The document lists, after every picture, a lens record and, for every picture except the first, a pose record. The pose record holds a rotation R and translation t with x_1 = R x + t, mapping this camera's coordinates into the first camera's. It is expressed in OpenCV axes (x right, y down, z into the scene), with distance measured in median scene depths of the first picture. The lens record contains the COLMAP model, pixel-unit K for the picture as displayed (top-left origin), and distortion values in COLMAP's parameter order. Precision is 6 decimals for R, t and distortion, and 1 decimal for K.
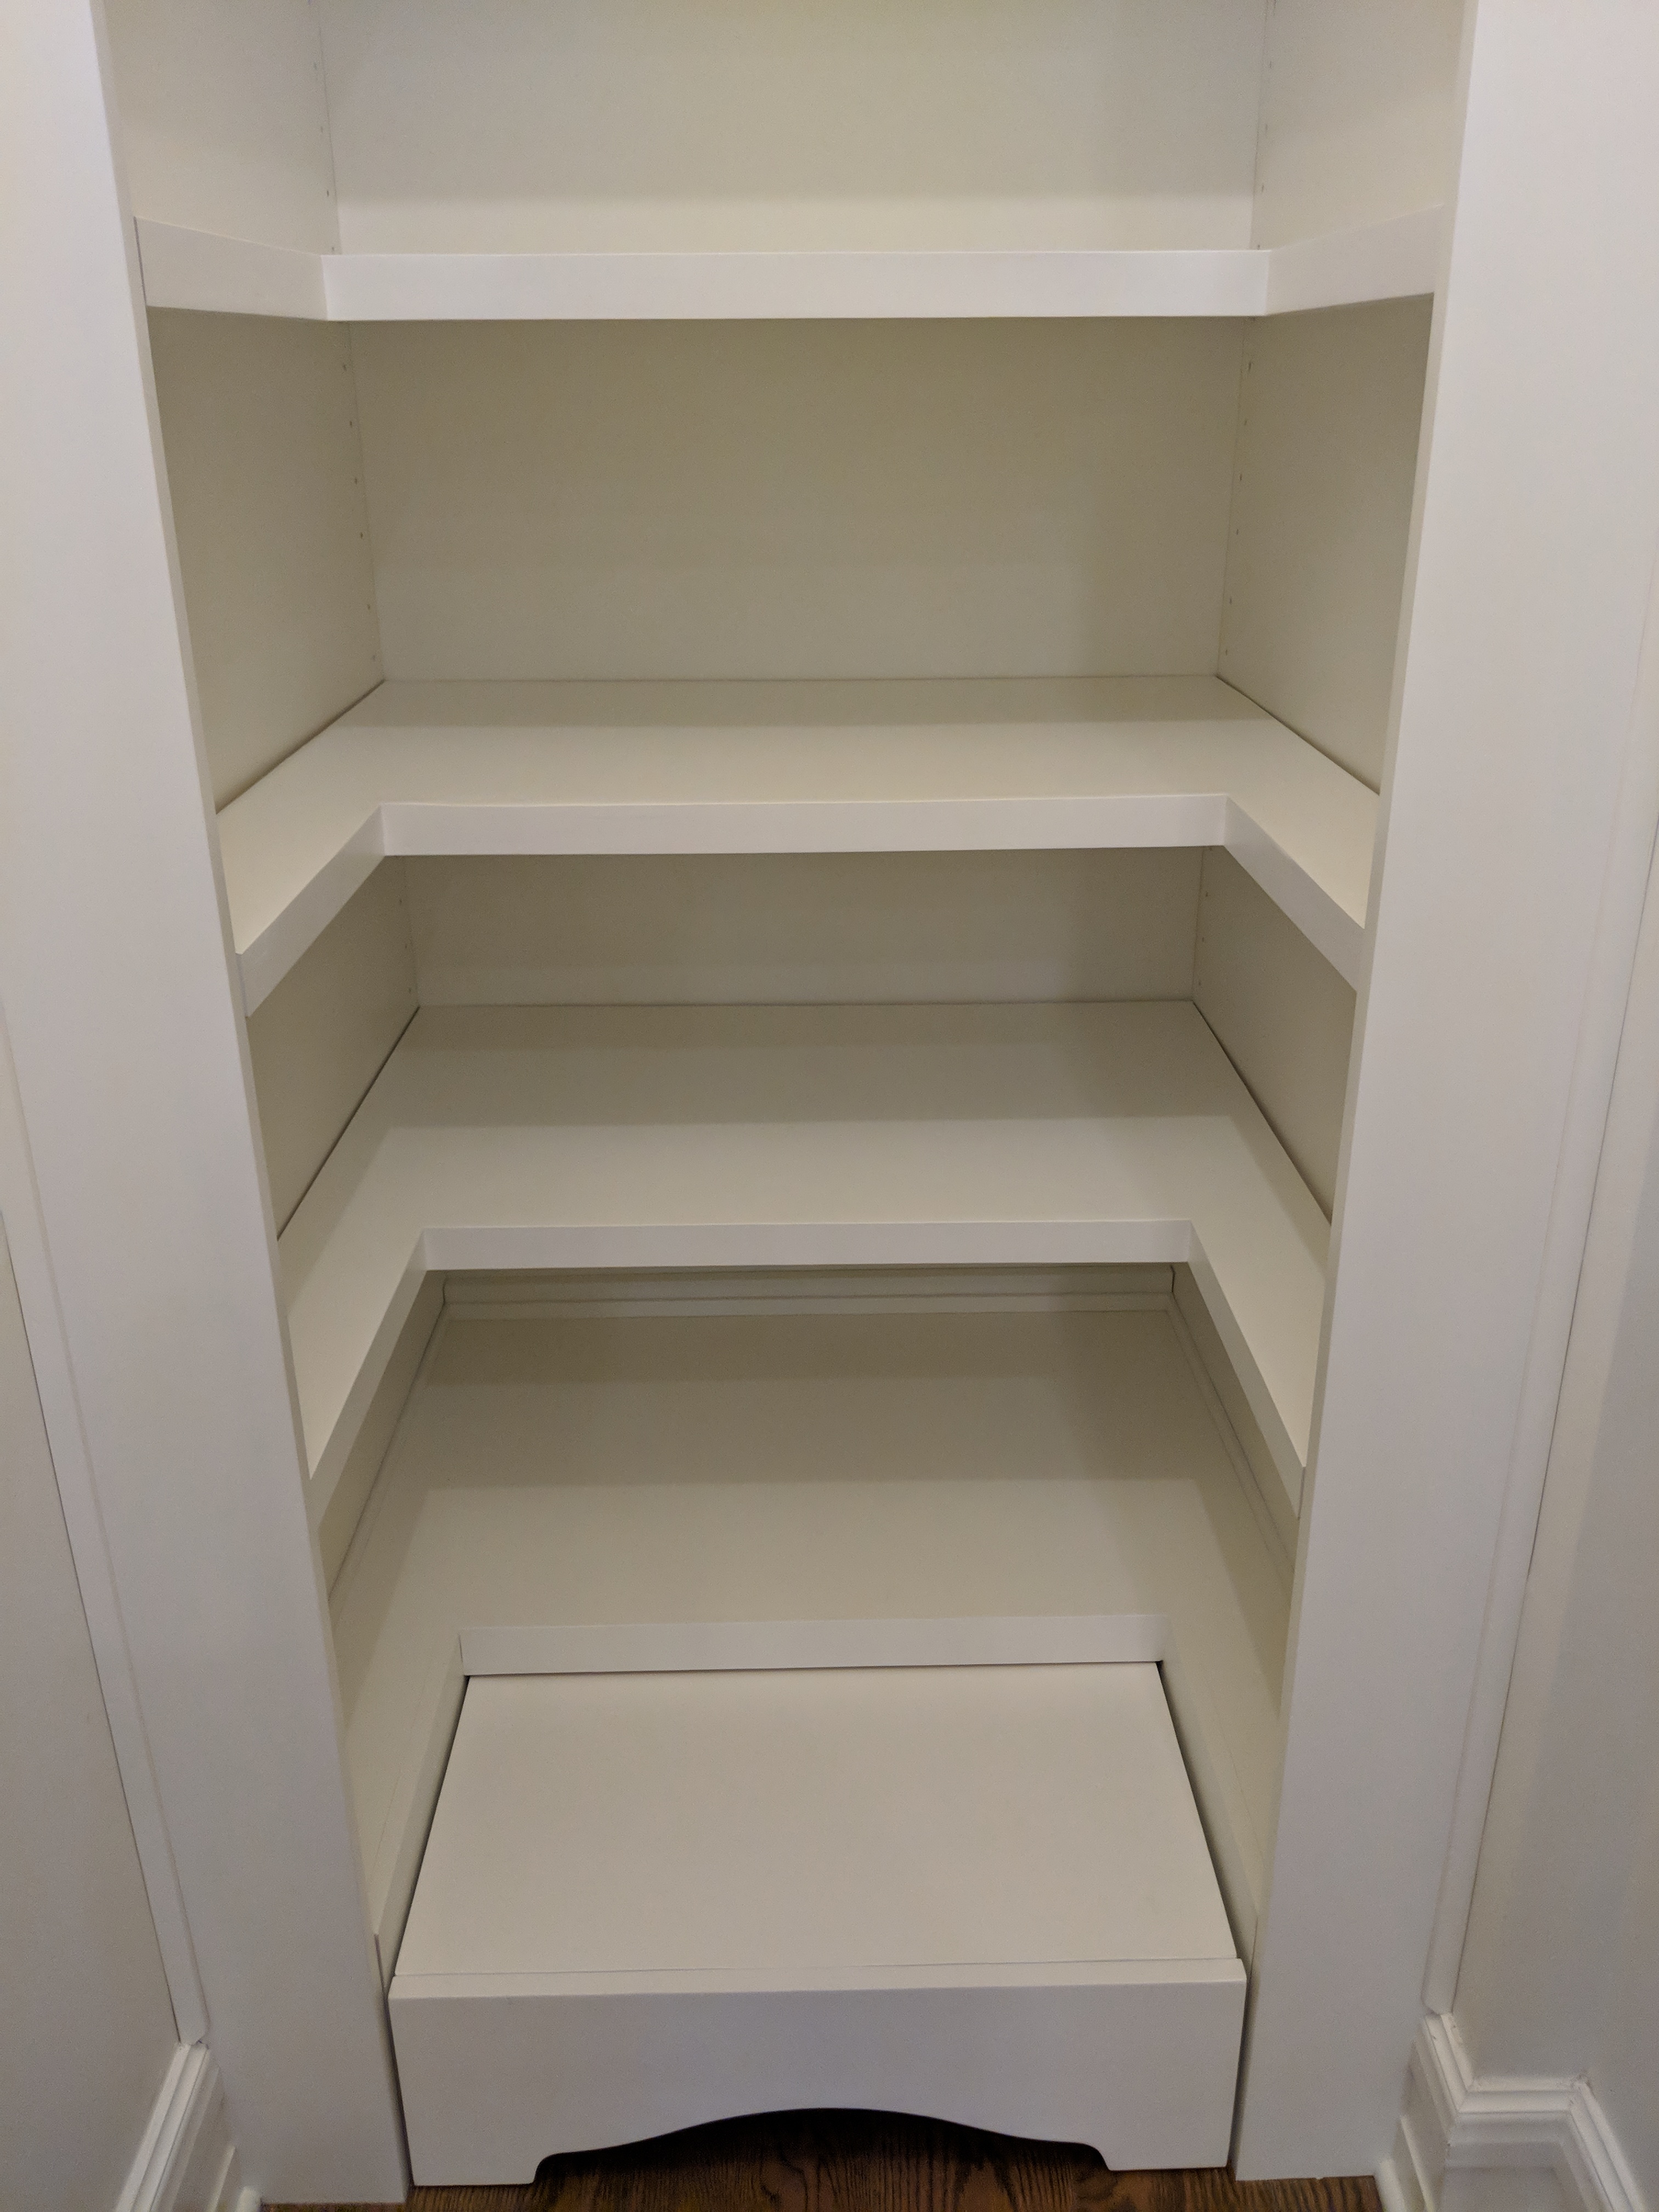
lens RADIAL K [[1767.6, 0, 844.6], [0, 1767.6, 1114.1], [0, 0, 1]] dist [0.049446, -0.081754]
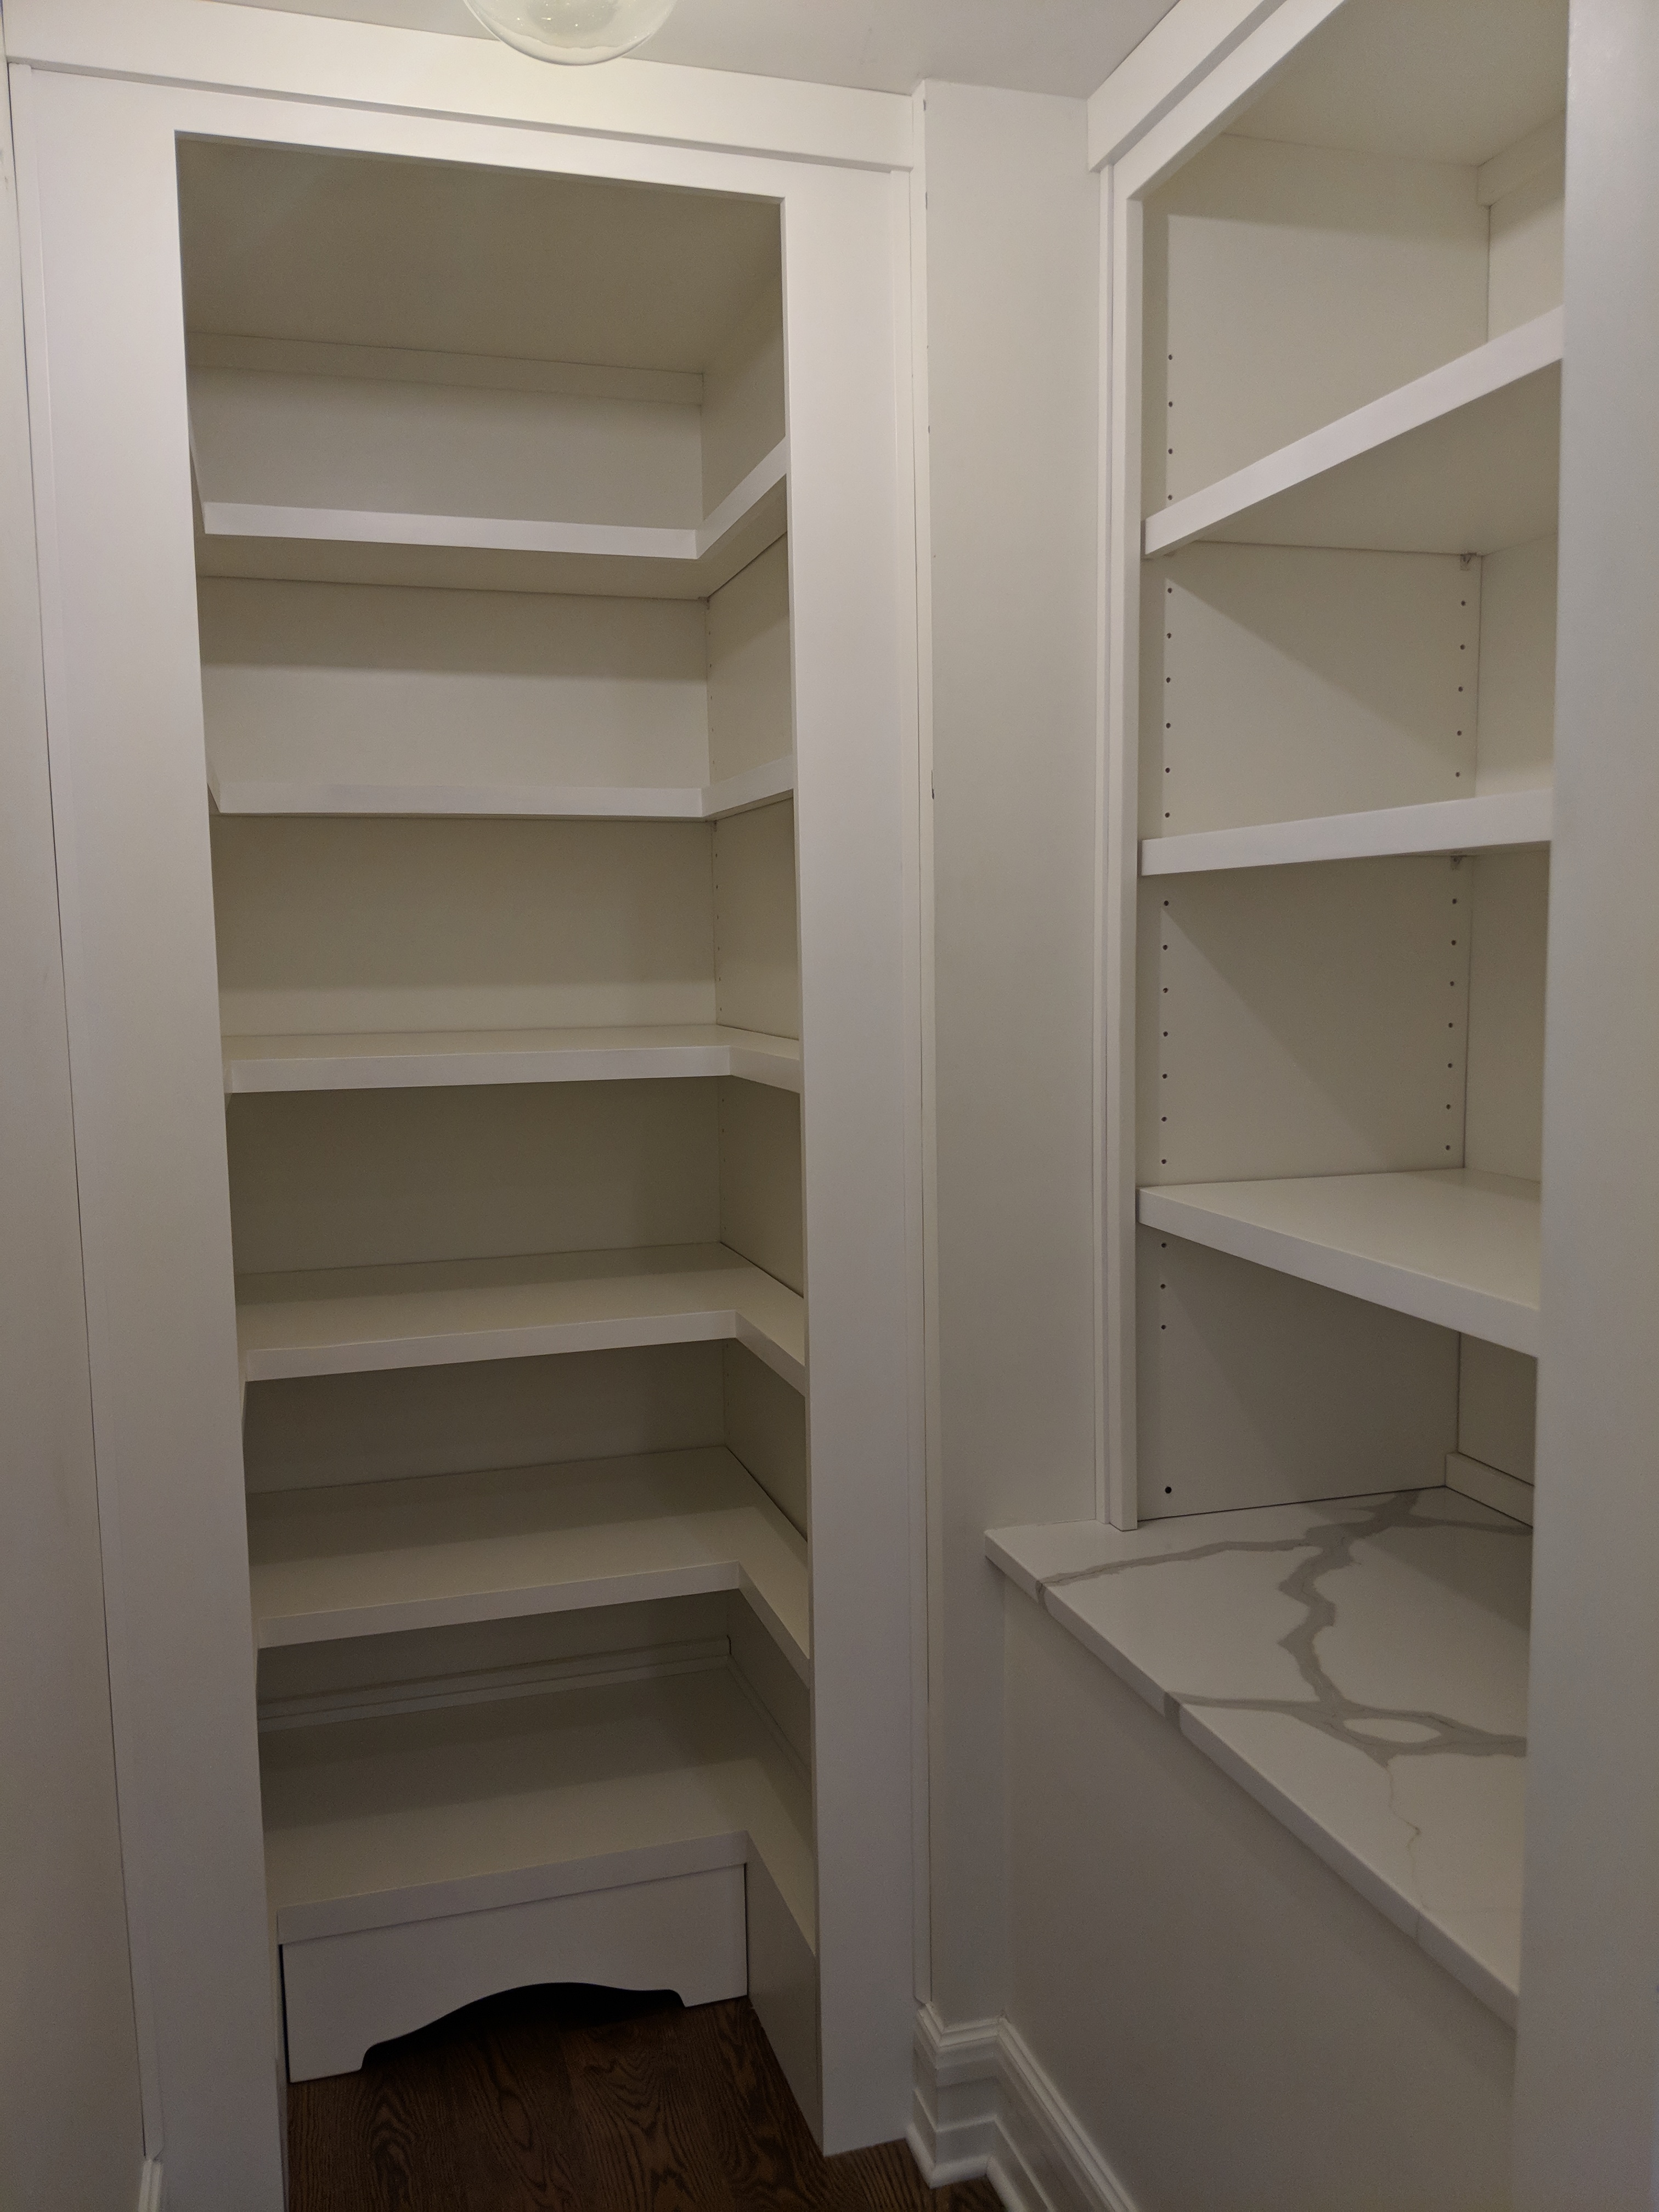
lens RADIAL K [[1767.6, 0, 837.9], [0, 1767.6, 1113.7], [0, 0, 1]] dist [0.049446, -0.081754]
pose [[0.961932, -0.036388, 0.270855, -0.179986], [0.115498, 0.952365, -0.282243, 0.163982], [-0.247682, 0.302781, 0.920313, -0.818977]]
